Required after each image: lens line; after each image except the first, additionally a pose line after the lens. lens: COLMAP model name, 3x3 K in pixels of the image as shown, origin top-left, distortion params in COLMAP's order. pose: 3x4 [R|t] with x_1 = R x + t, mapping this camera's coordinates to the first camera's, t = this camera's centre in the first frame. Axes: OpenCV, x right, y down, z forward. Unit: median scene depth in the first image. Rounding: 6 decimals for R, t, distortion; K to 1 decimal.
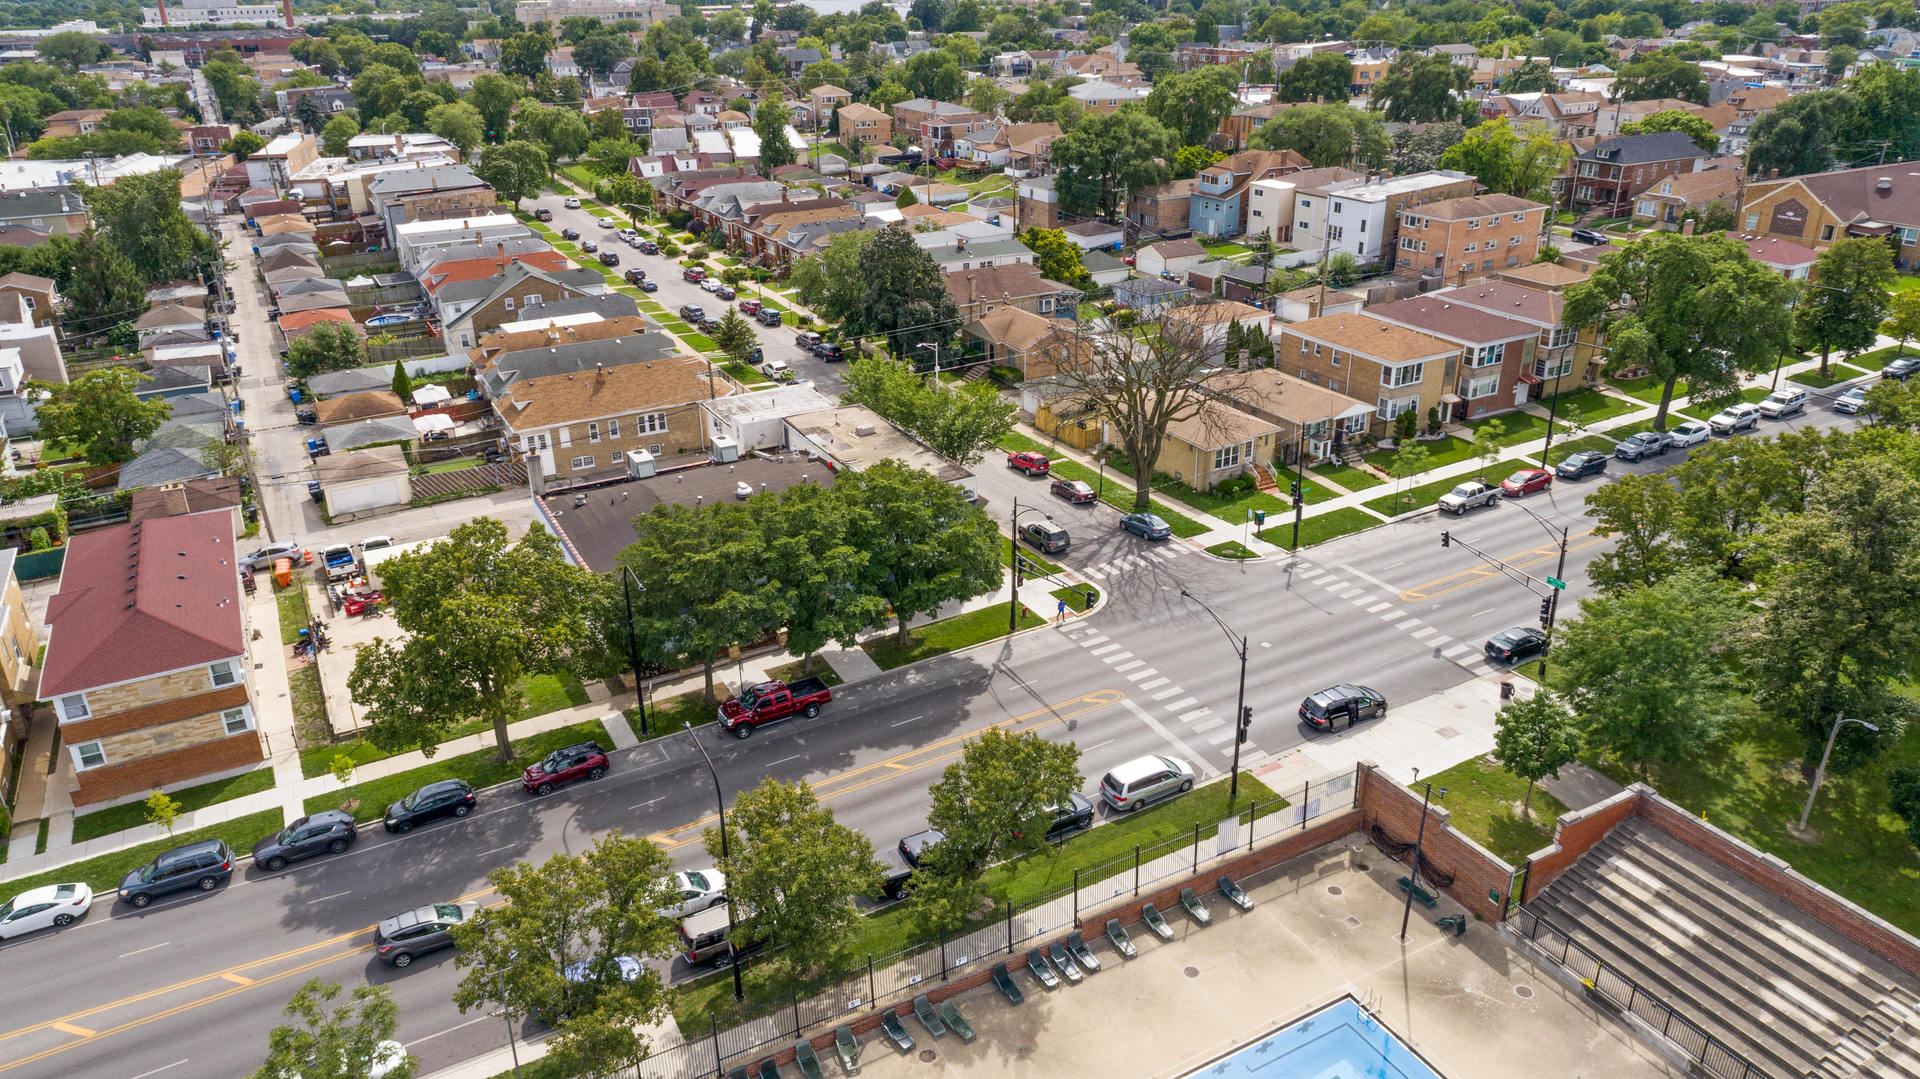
lens RADIAL K [[1293.5, 0, 960.0], [0, 1293.5, 539.5], [0, 0, 1]] dist [-0.004955, 0.004927]
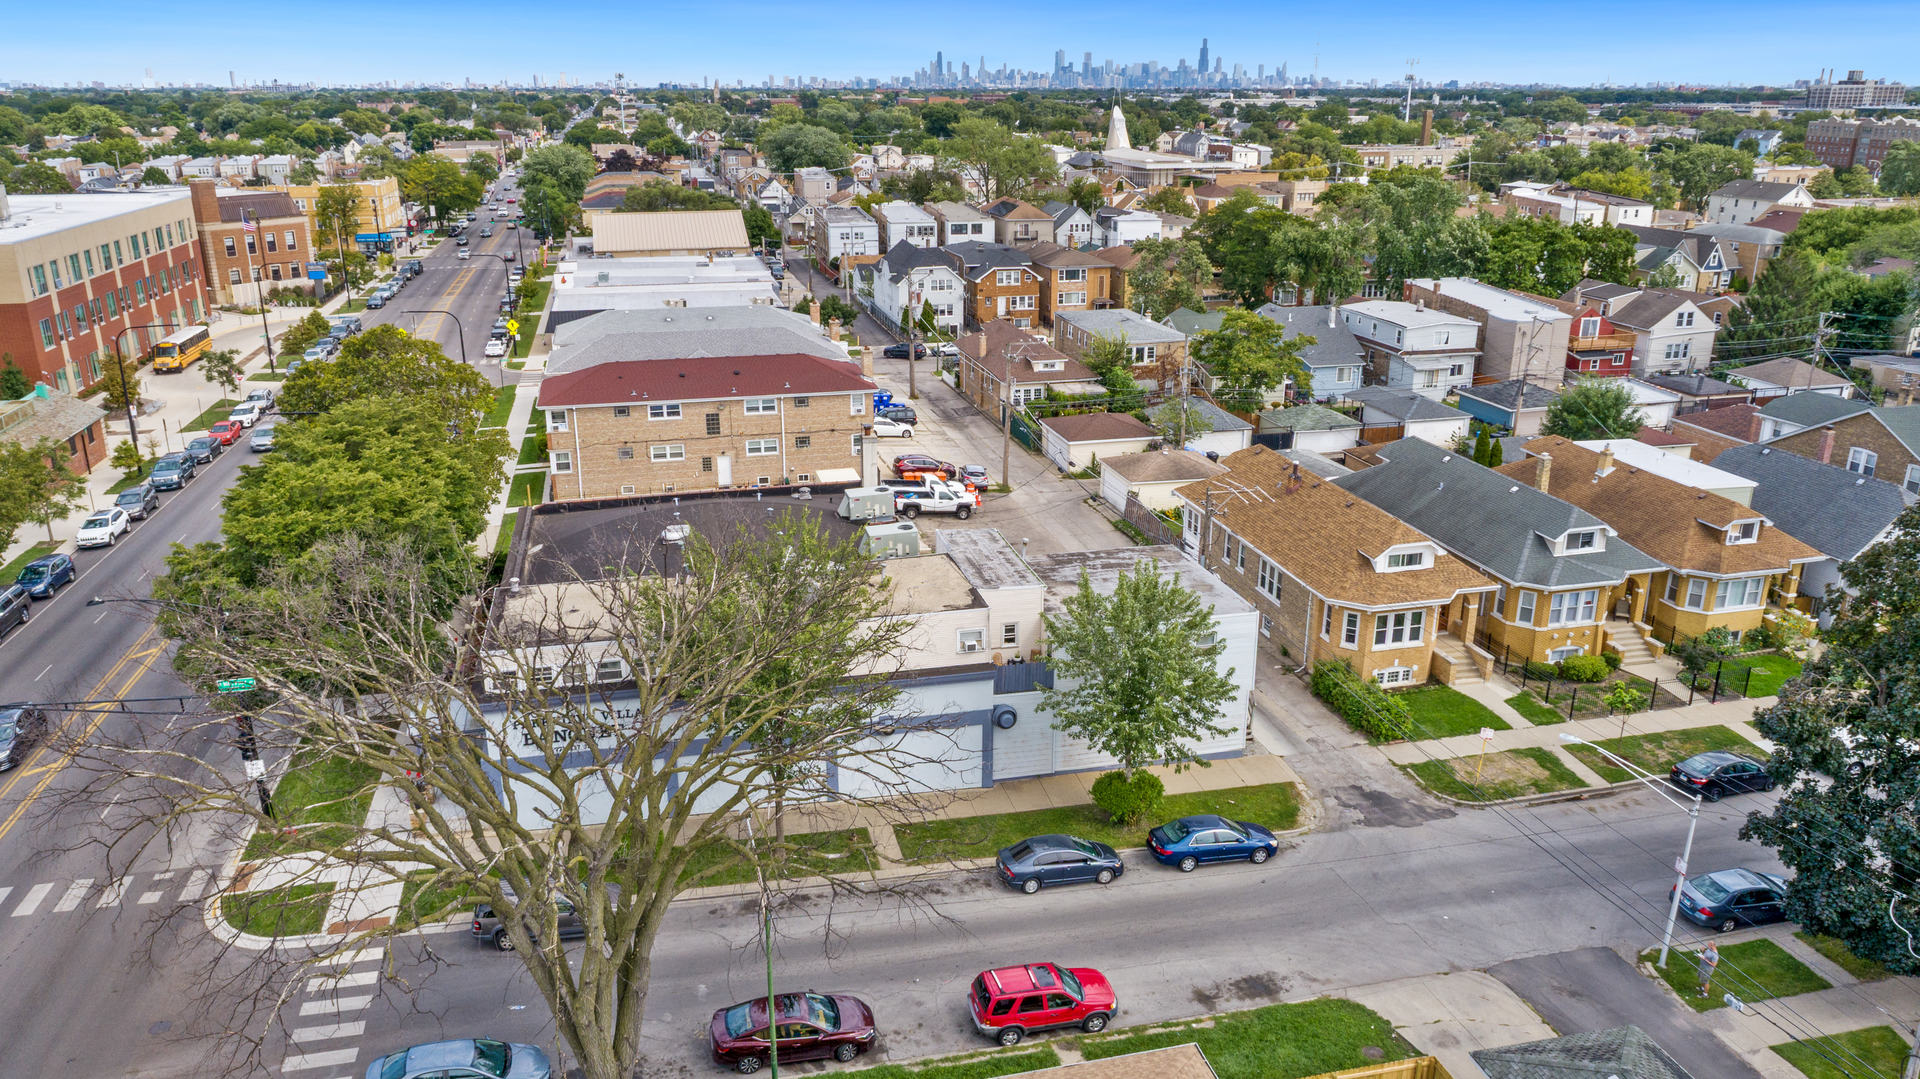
lens RADIAL K [[1342.3, 0, 960.0], [0, 1342.3, 539.5], [0, 0, 1]] dist [-0.008507, 0.009918]
pose [[-0.262090, 0.316840, -0.911549, 0.415988], [-0.387369, 0.830592, 0.400078, -0.355387], [0.883886, 0.457963, -0.094956, 1.127356]]
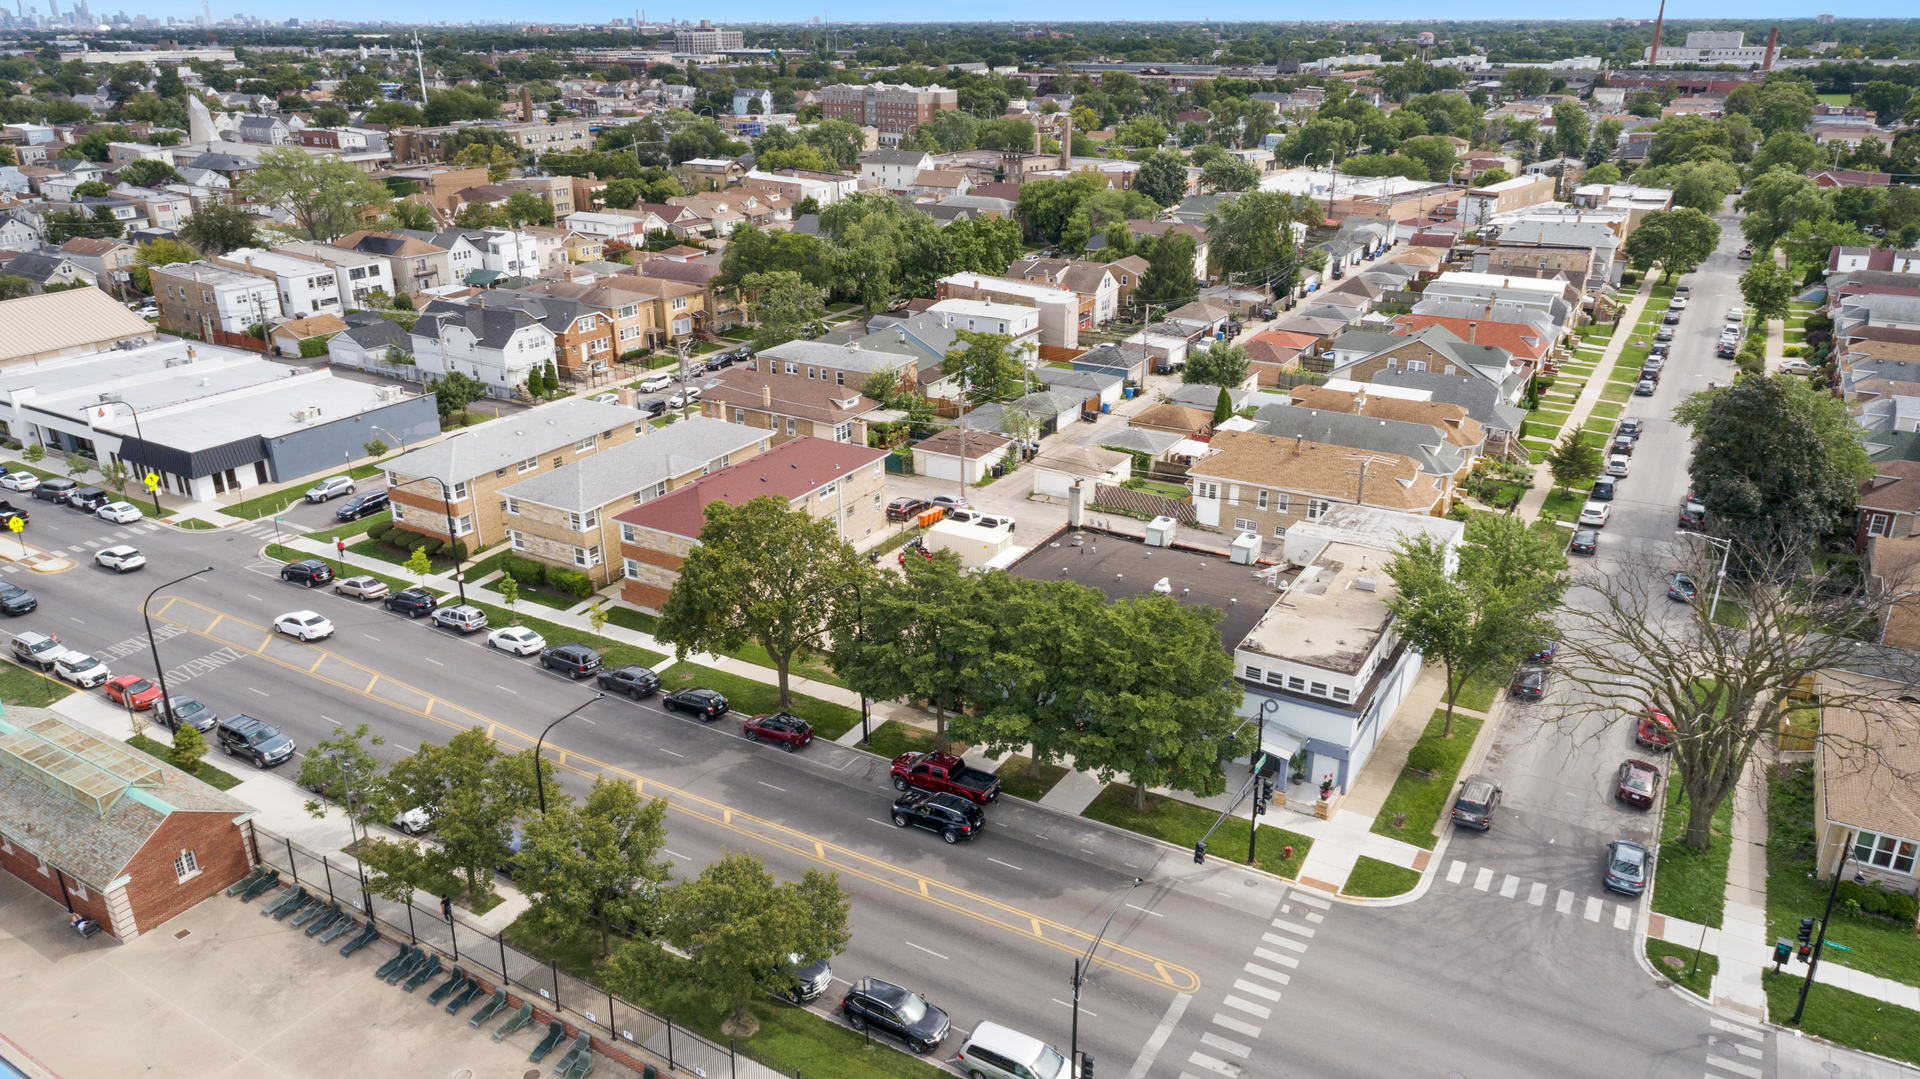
lens RADIAL K [[1293.5, 0, 960.0], [0, 1293.5, 539.5], [0, 0, 1]] dist [-0.004955, 0.004927]
pose [[0.502408, 0.328651, -0.799734, 0.461515], [-0.348160, 0.923540, 0.160809, -0.157838], [0.791436, 0.197643, 0.578417, 0.318617]]
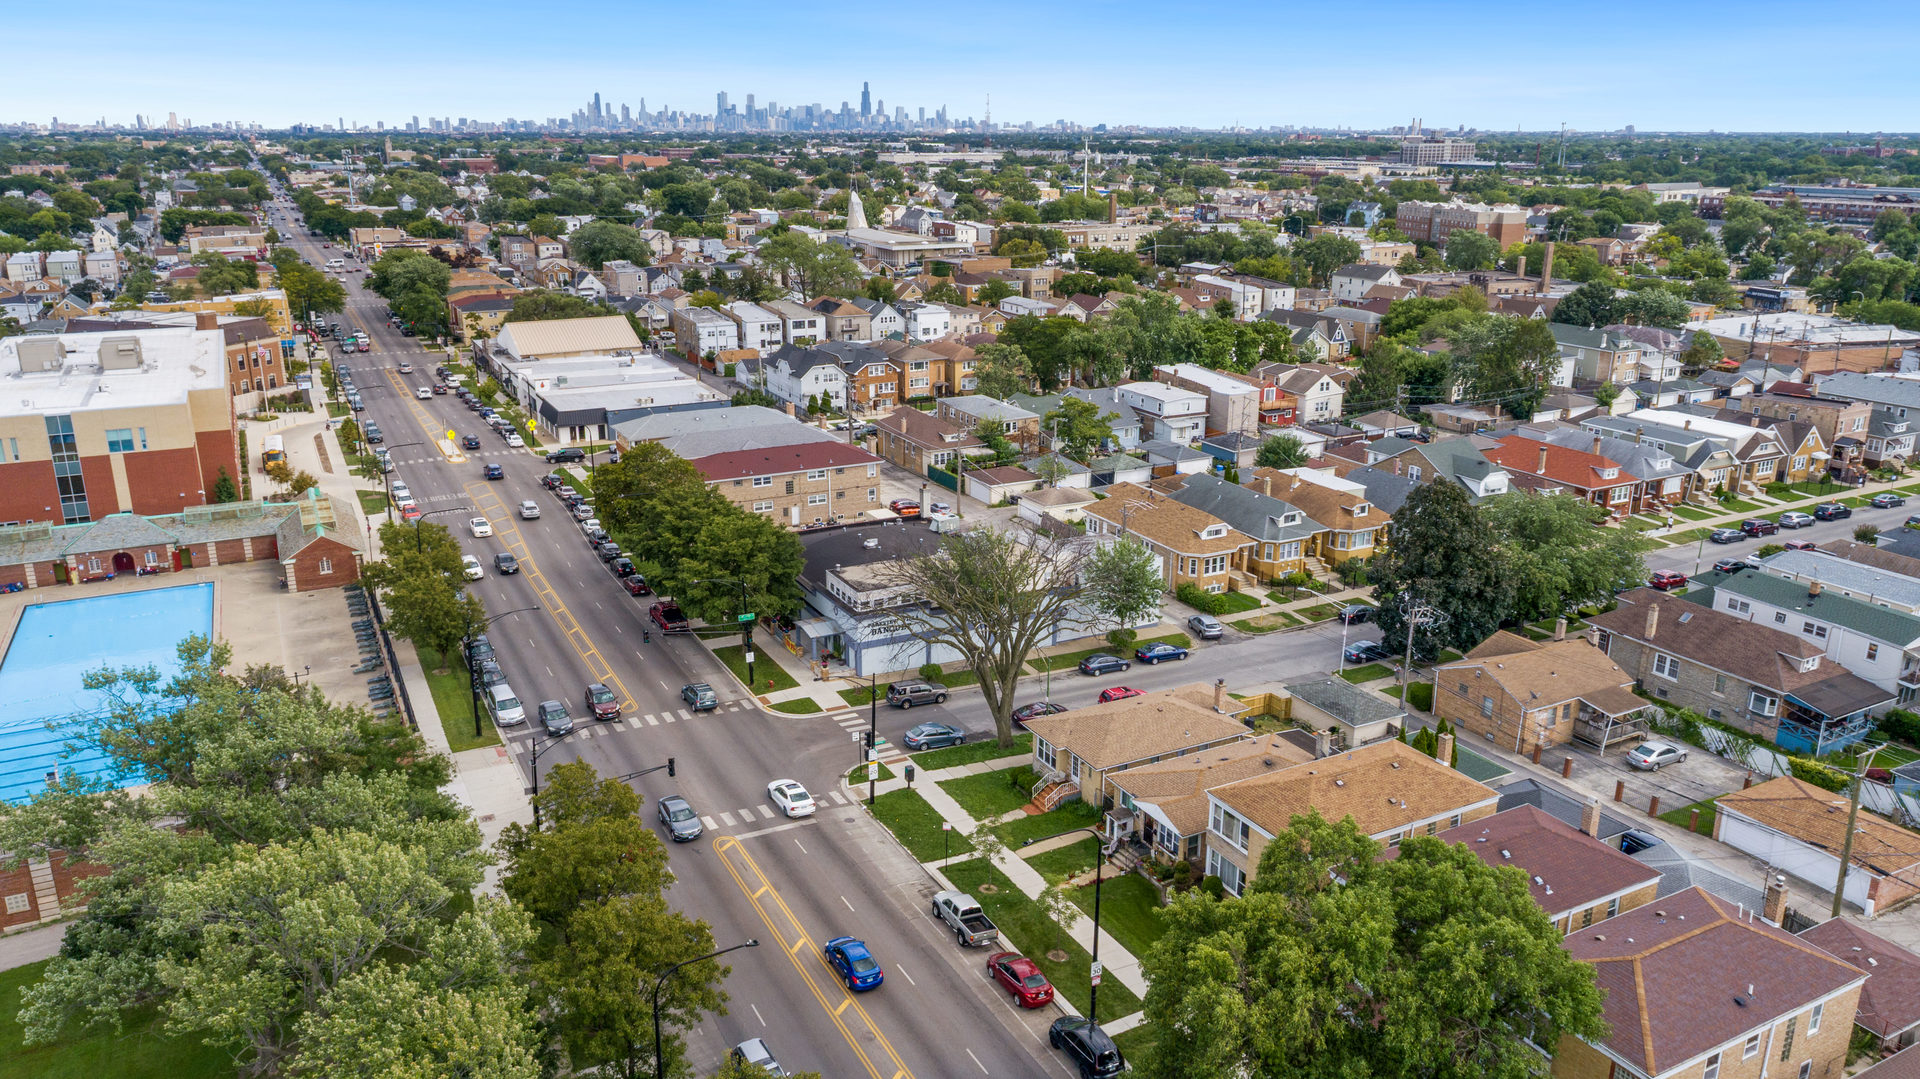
lens RADIAL K [[1360.3, 0, 960.0], [0, 1360.3, 539.5], [0, 0, 1]] dist [0.002814, 0.000267]
pose [[-0.027725, 0.298186, -0.954105, 1.117155], [-0.405010, 0.869269, 0.283441, -0.454149], [0.913892, 0.394280, 0.096668, 0.886749]]
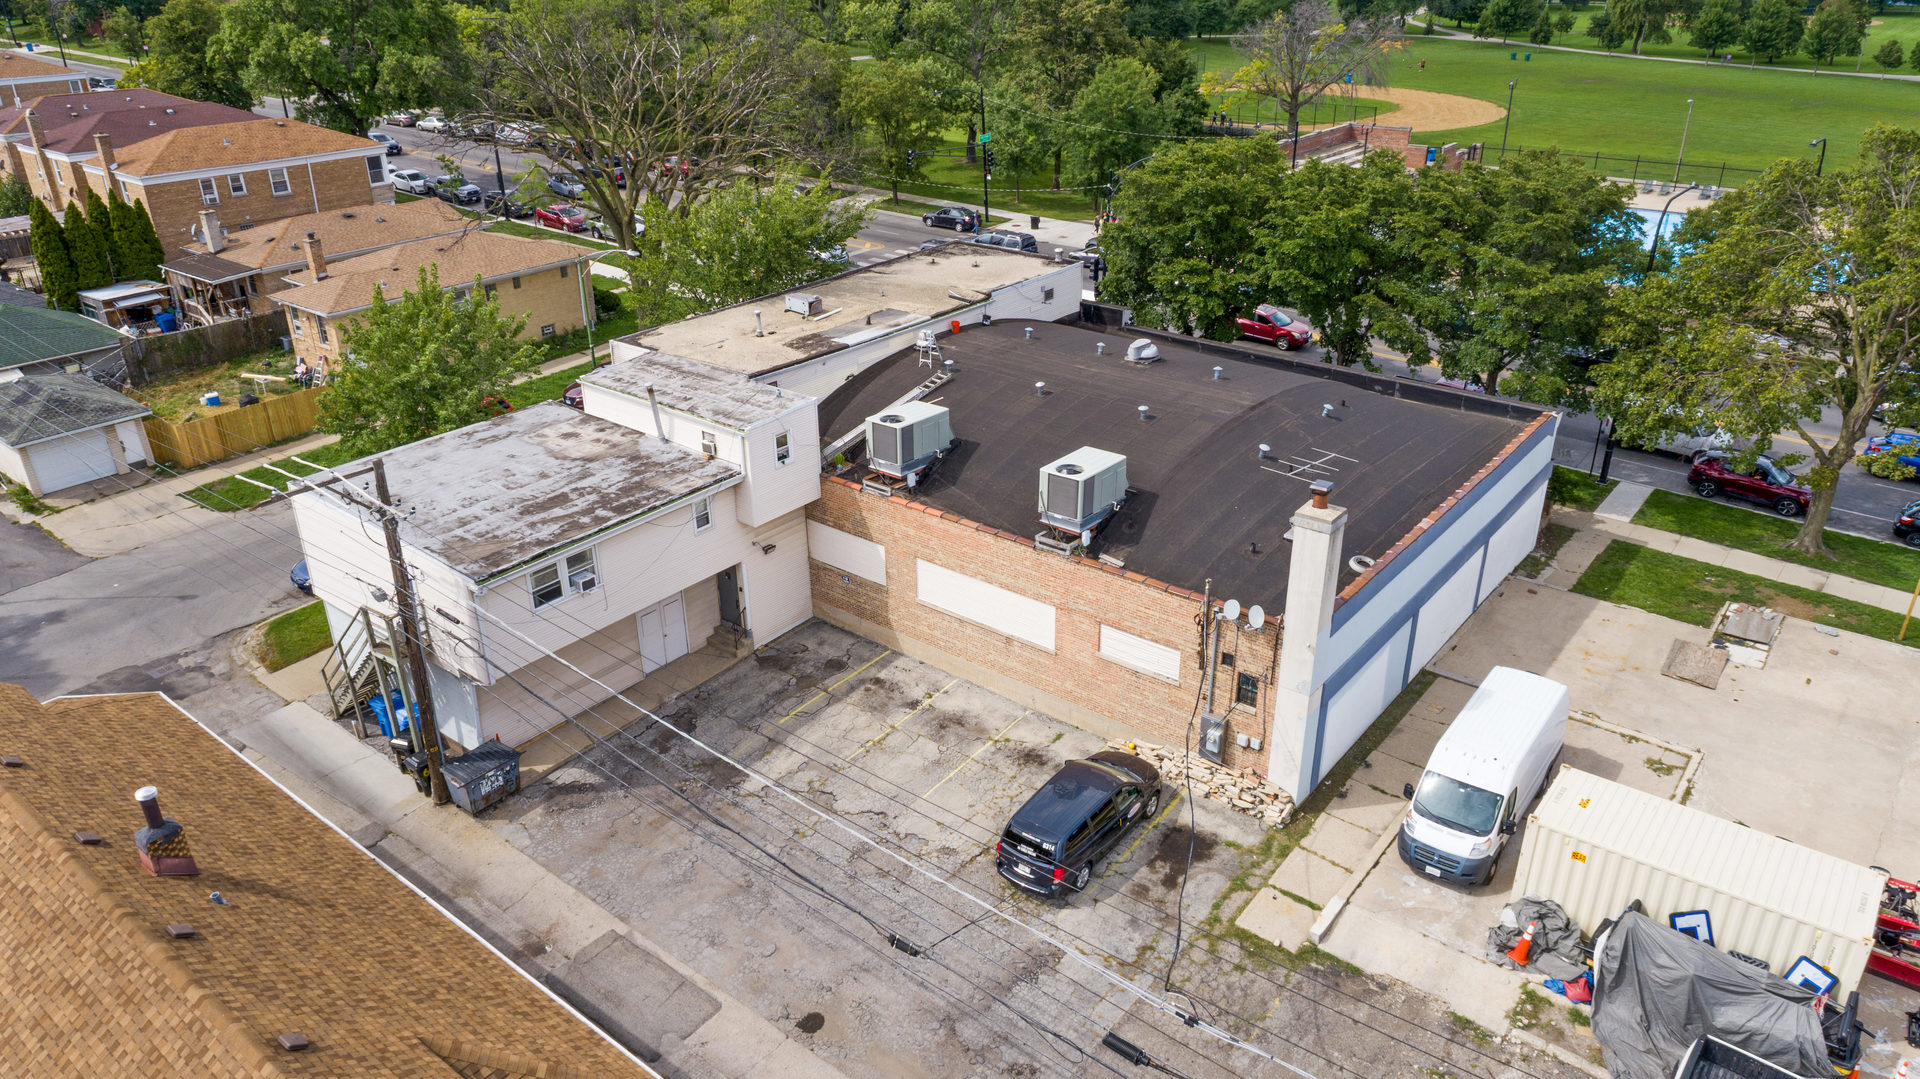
lens RADIAL K [[1293.5, 0, 960.0], [0, 1293.5, 539.5], [0, 0, 1]] dist [-0.004955, 0.004927]
pose [[-0.381038, -0.381638, 0.842118, -0.556101], [0.386028, 0.761970, 0.519985, -0.254987], [-0.840114, 0.523215, -0.143016, 1.096813]]
